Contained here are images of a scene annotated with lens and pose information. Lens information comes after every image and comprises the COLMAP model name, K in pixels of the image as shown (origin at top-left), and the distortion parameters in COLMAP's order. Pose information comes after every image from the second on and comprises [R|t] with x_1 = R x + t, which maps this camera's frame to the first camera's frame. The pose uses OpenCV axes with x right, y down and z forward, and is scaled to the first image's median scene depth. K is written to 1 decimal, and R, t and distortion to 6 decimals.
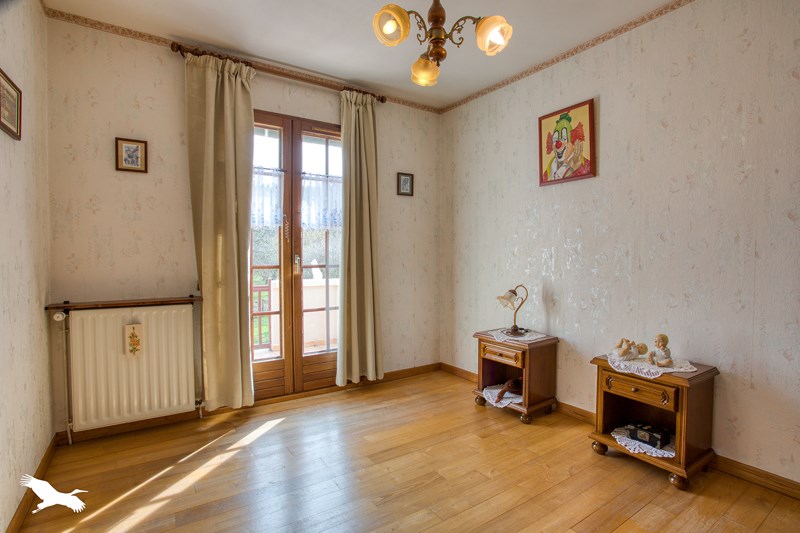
lens RADIAL K [[389.4, 0, 401.5], [0, 389.4, 259.1], [0, 0, 1]] dist [0.000629, 0.000336]
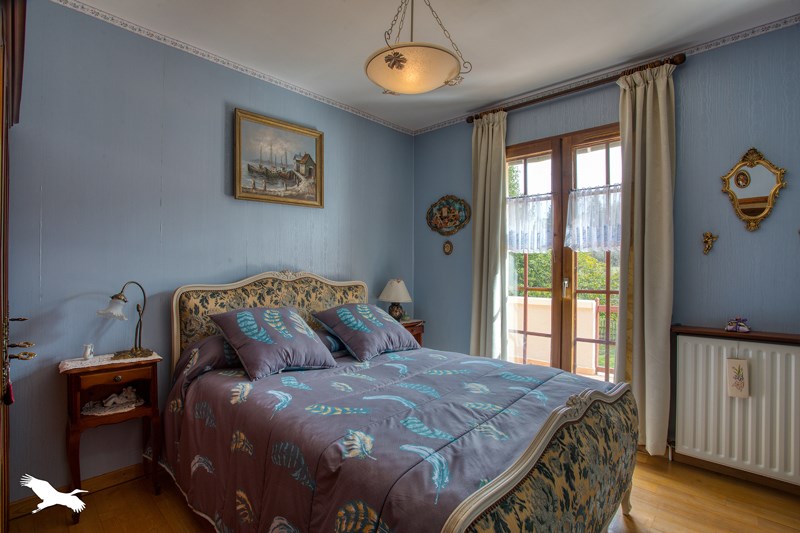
lens RADIAL K [[389.4, 0, 392.0], [0, 389.4, 275.3], [0, 0, 1]] dist [0.000629, 0.000336]
pose [[0.257754, 0.006602, -0.966188, 0.541190], [-0.033102, 0.999450, -0.002002, -0.001924], [0.965643, 0.032498, 0.257831, 0.355153]]
